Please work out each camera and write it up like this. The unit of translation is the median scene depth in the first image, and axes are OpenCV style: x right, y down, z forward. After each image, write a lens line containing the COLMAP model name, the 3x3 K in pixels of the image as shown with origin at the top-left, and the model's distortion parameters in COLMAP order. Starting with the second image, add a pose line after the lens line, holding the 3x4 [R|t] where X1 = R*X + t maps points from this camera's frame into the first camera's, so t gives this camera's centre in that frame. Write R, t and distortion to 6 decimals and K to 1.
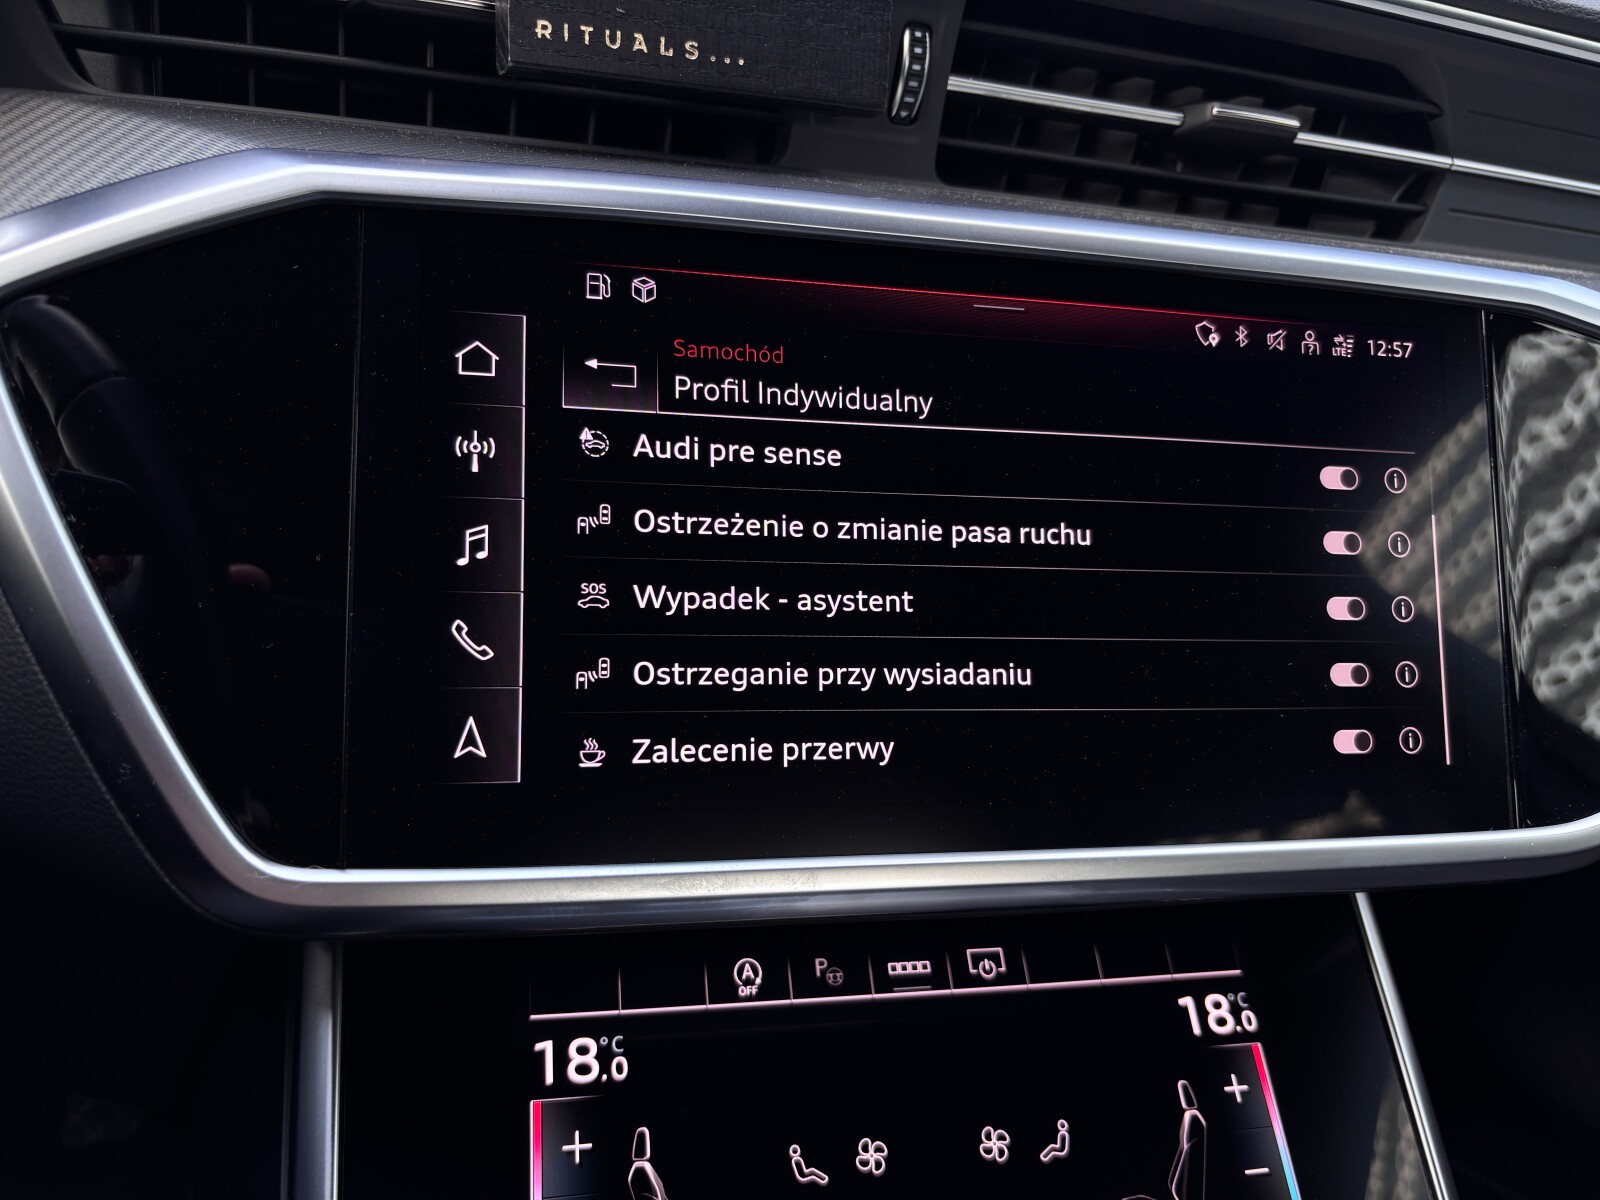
lens RADIAL K [[1222.9, 0, 805.4], [0, 1222.9, 605.9], [0, 0, 1]] dist [0.030837, -0.041457]
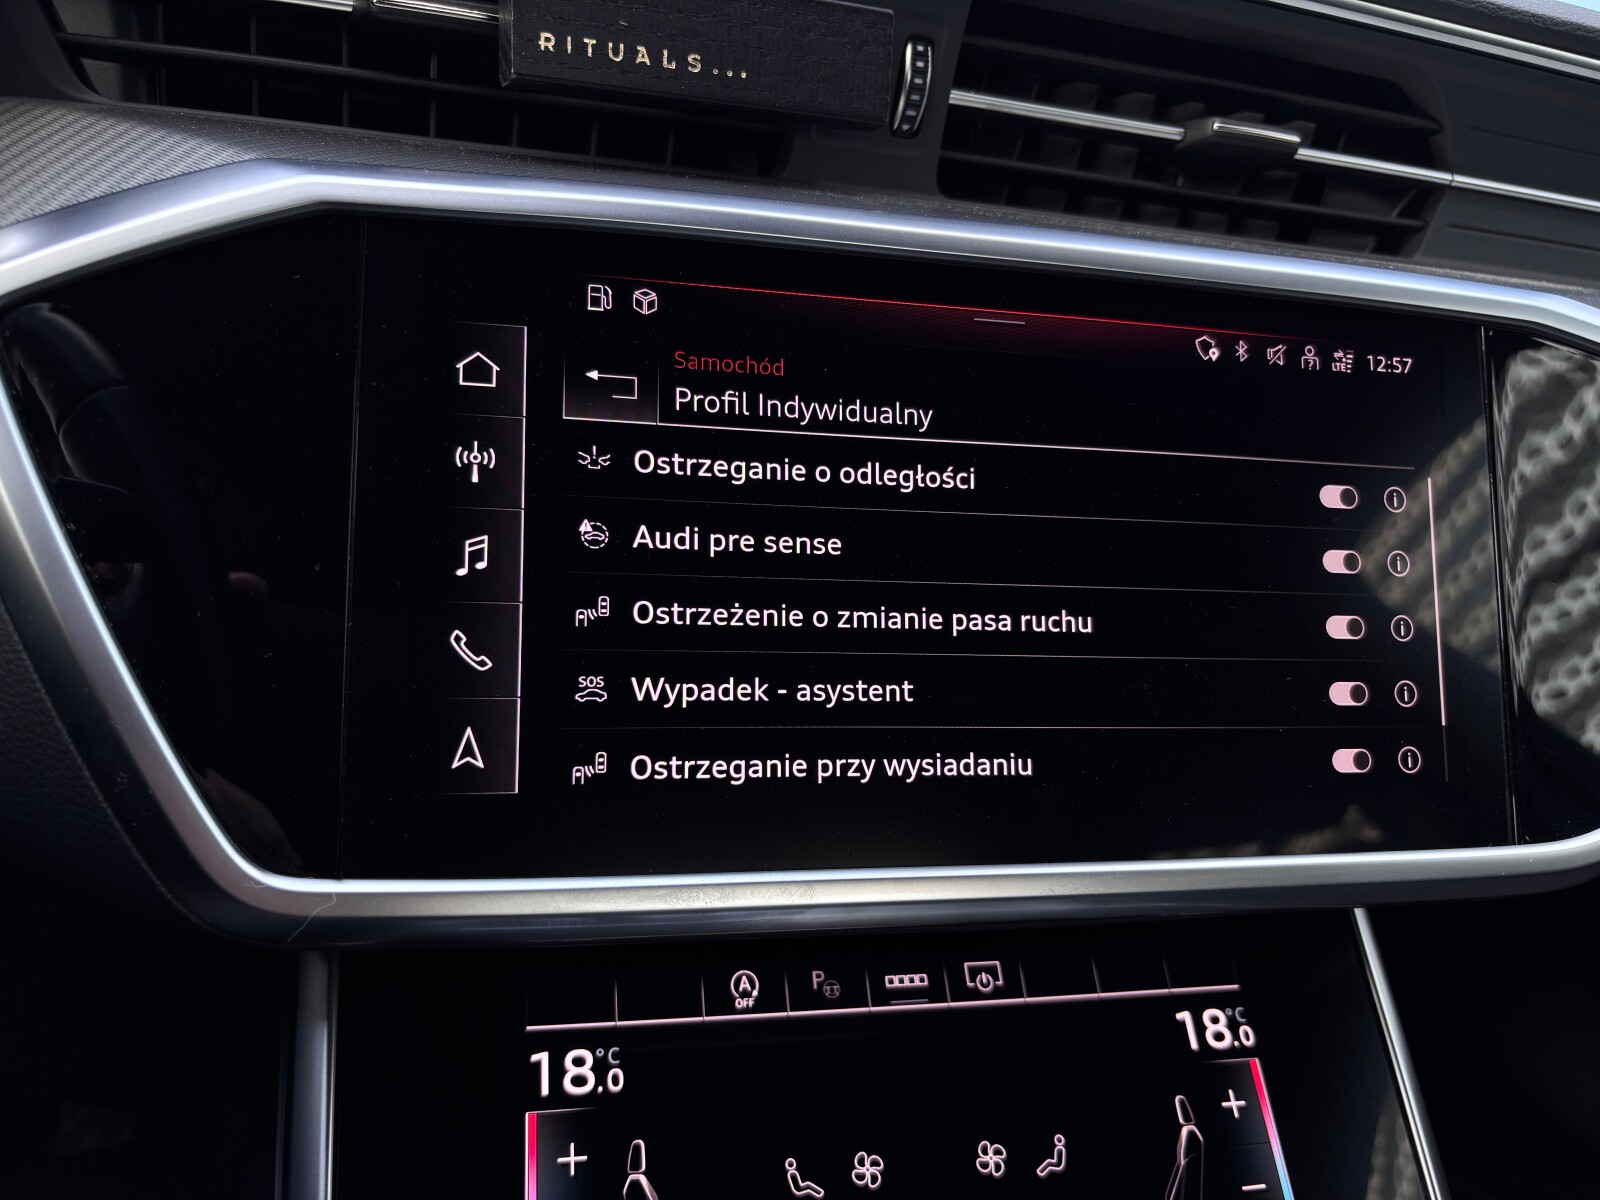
lens RADIAL K [[1222.9, 0, 804.6], [0, 1222.9, 606.9], [0, 0, 1]] dist [0.030837, -0.041457]
pose [[0.999983, 0.005865, 0.000114, -0.000023], [-0.005865, 0.999961, -0.006658, -0.002071], [-0.000153, 0.006657, 0.999978, 0.000170]]
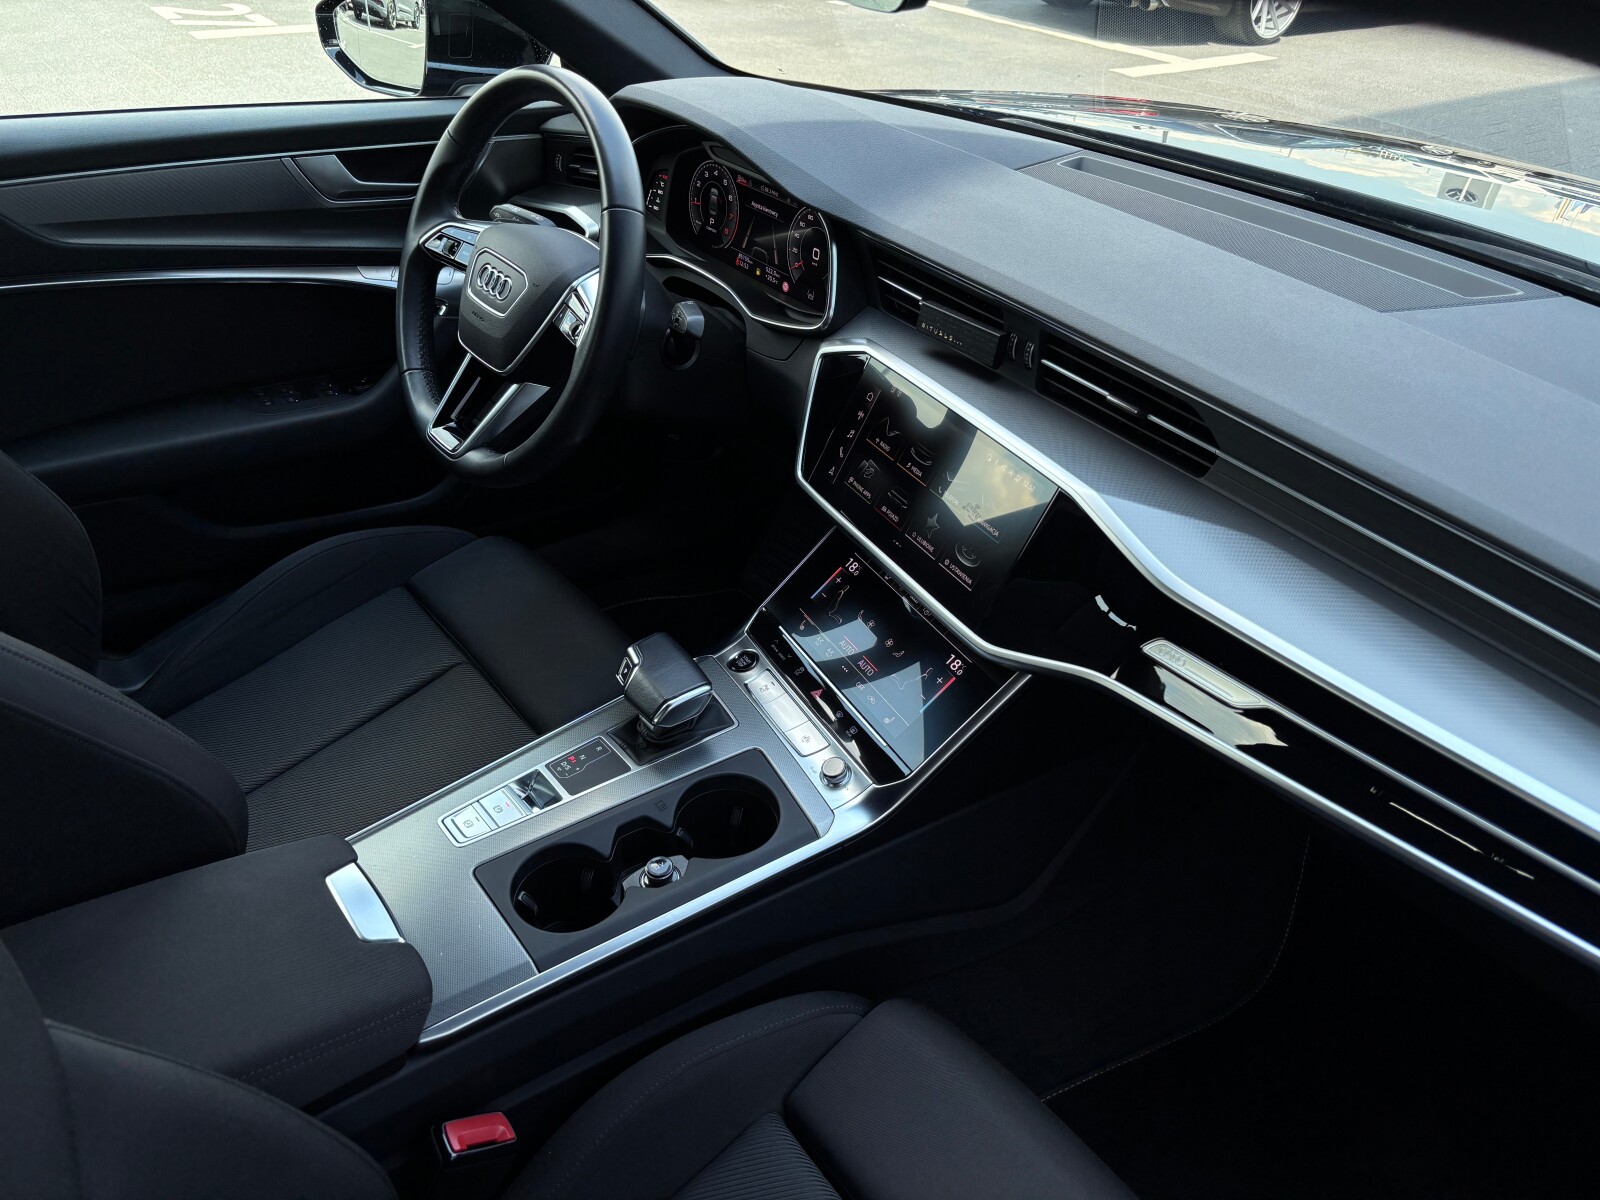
lens RADIAL K [[1222.9, 0, 788.6], [0, 1222.9, 612.4], [0, 0, 1]] dist [0.030837, -0.041457]
pose [[0.264758, 0.466490, -0.843973, 3.180253], [-0.353477, 0.861234, 0.365144, -0.878769], [0.897194, 0.201650, 0.392912, -0.722857]]
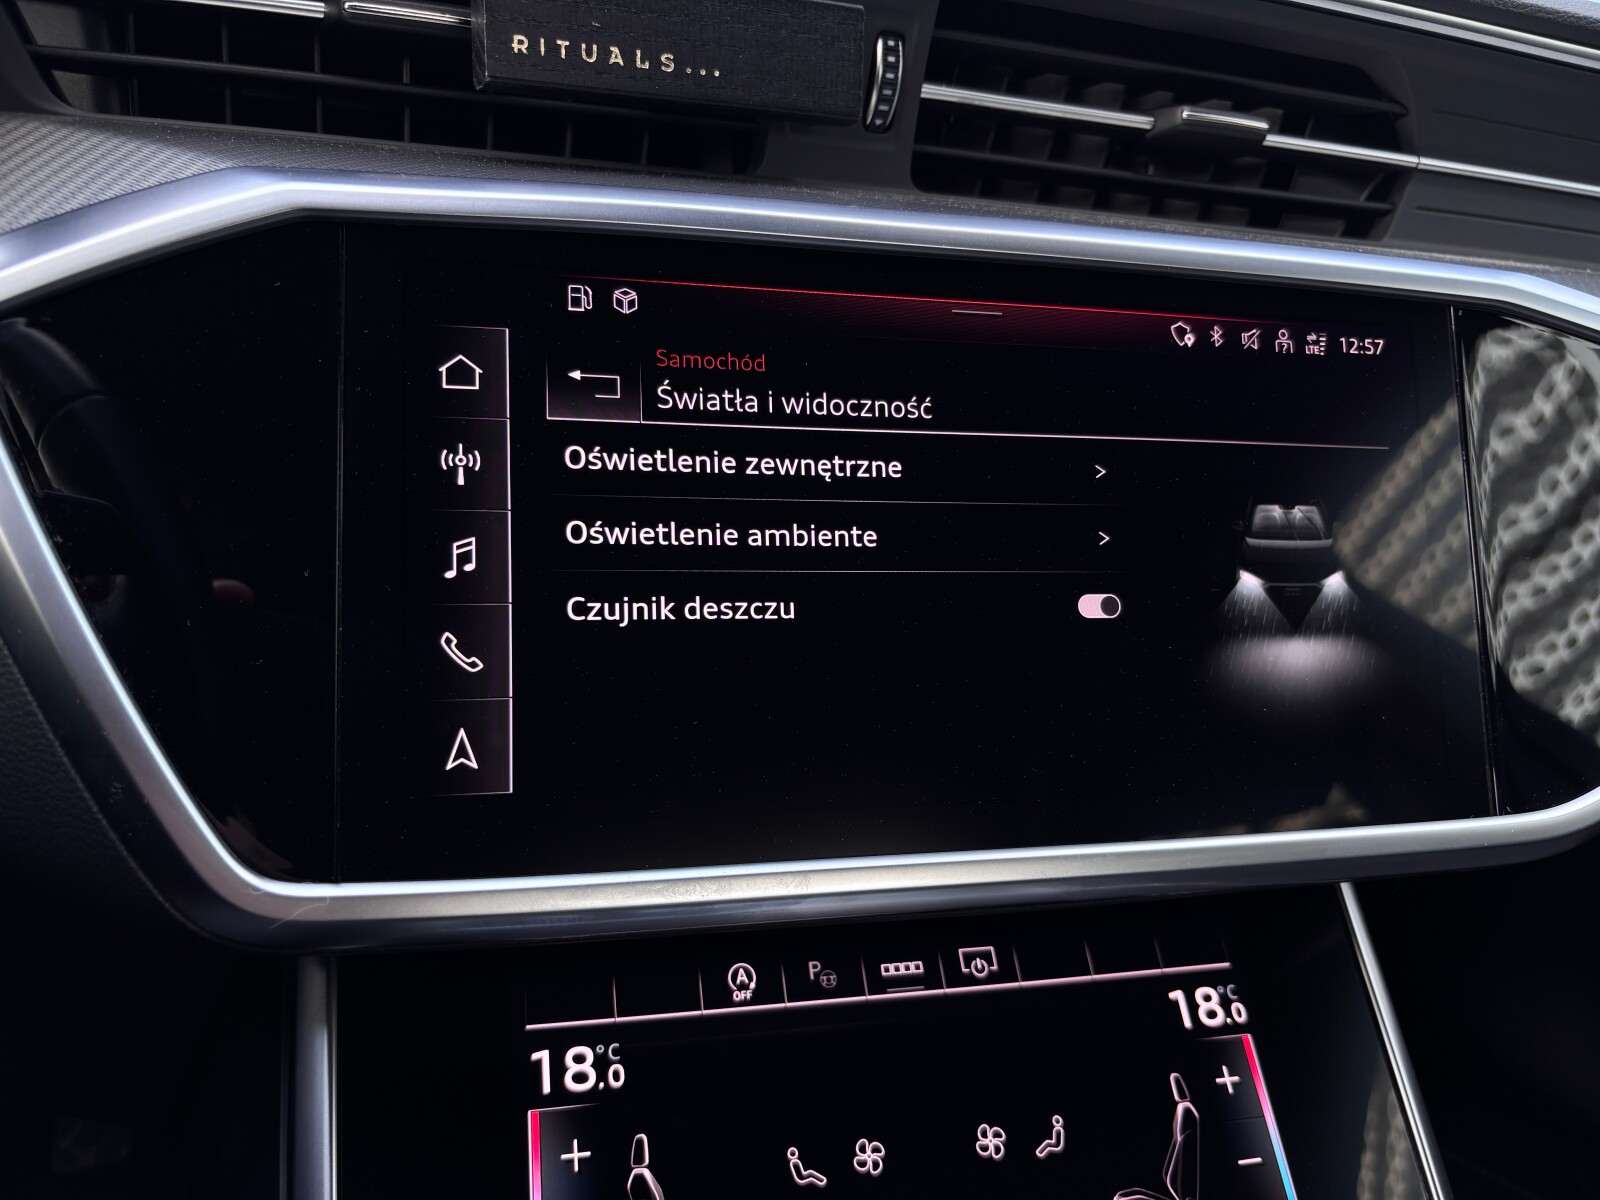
lens RADIAL K [[1222.9, 0, 805.4], [0, 1222.9, 607.4], [0, 0, 1]] dist [0.030837, -0.041457]
pose [[0.999666, -0.021170, 0.014816, -0.003612], [0.021230, 0.999767, -0.003926, 0.000996], [-0.014730, 0.004239, 0.999883, -0.007295]]
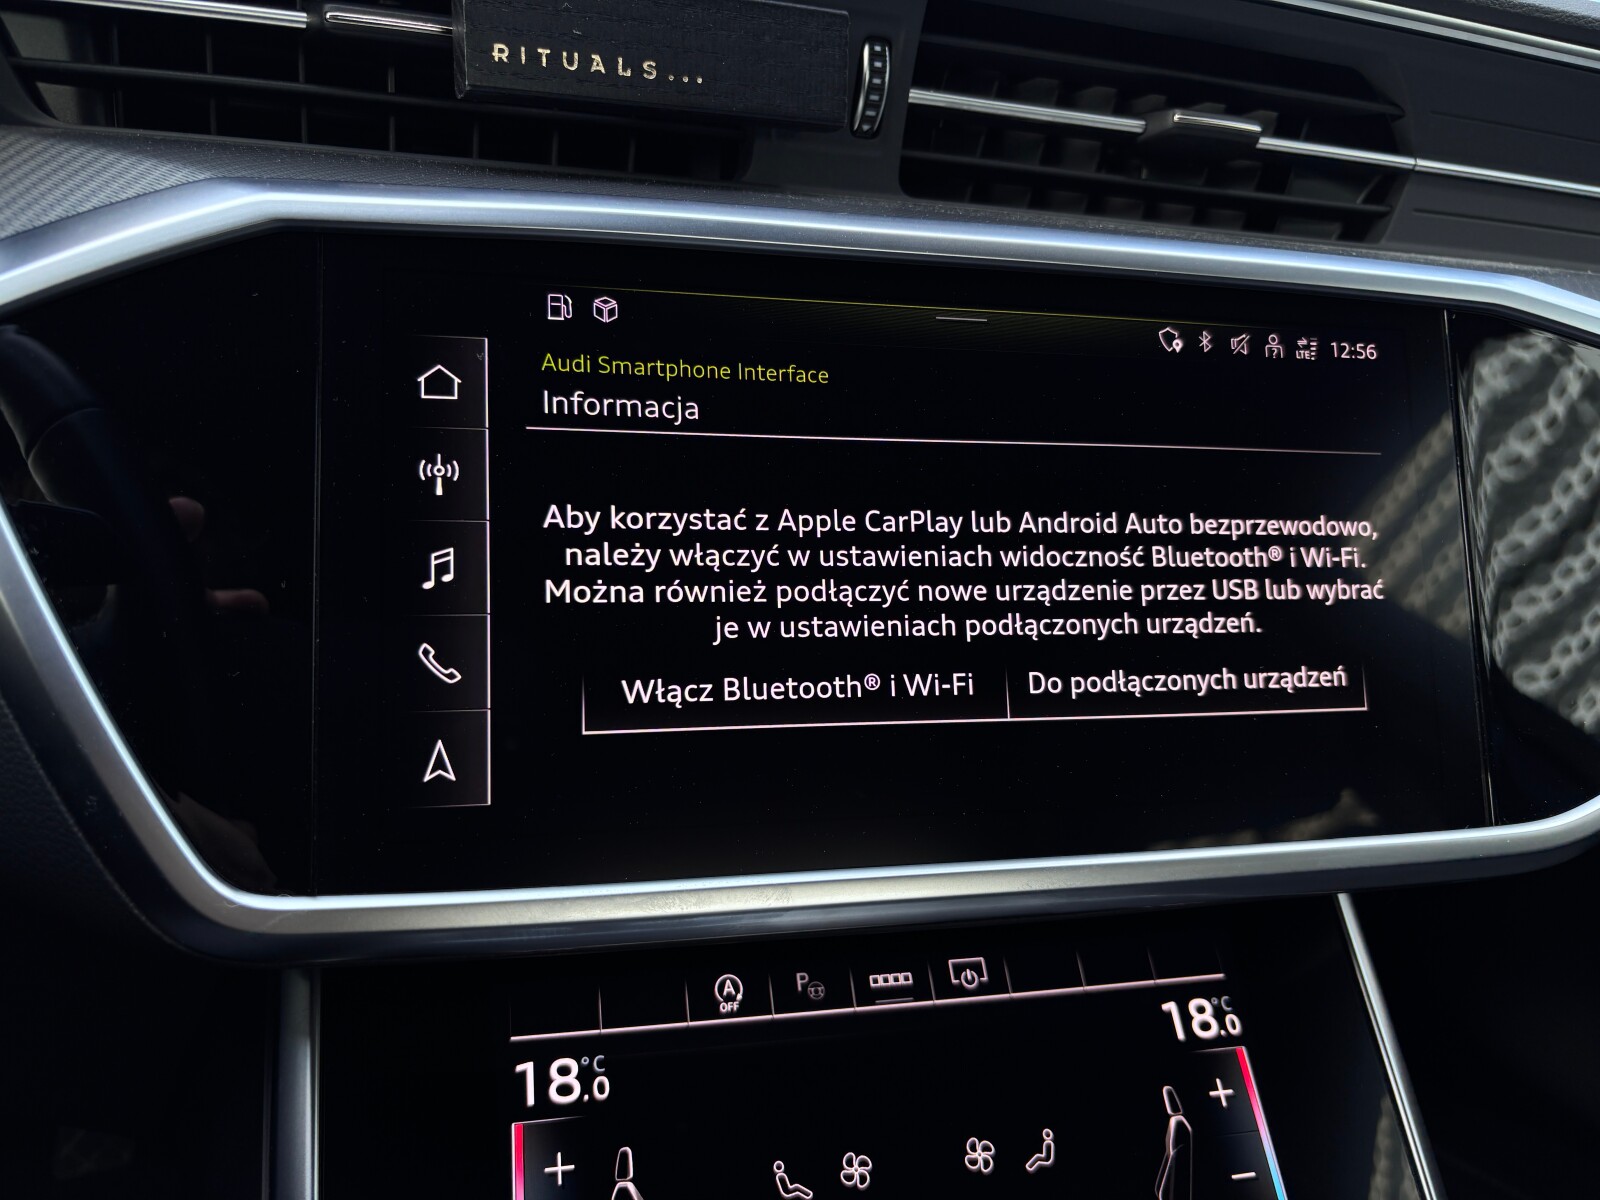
lens RADIAL K [[1222.9, 0, 802.8], [0, 1222.9, 606.0], [0, 0, 1]] dist [0.030837, -0.041457]
pose [[0.999726, -0.023256, 0.002733, 0.018664], [0.023276, 0.999700, -0.007664, -0.003442], [-0.002554, 0.007726, 0.999967, -0.000915]]
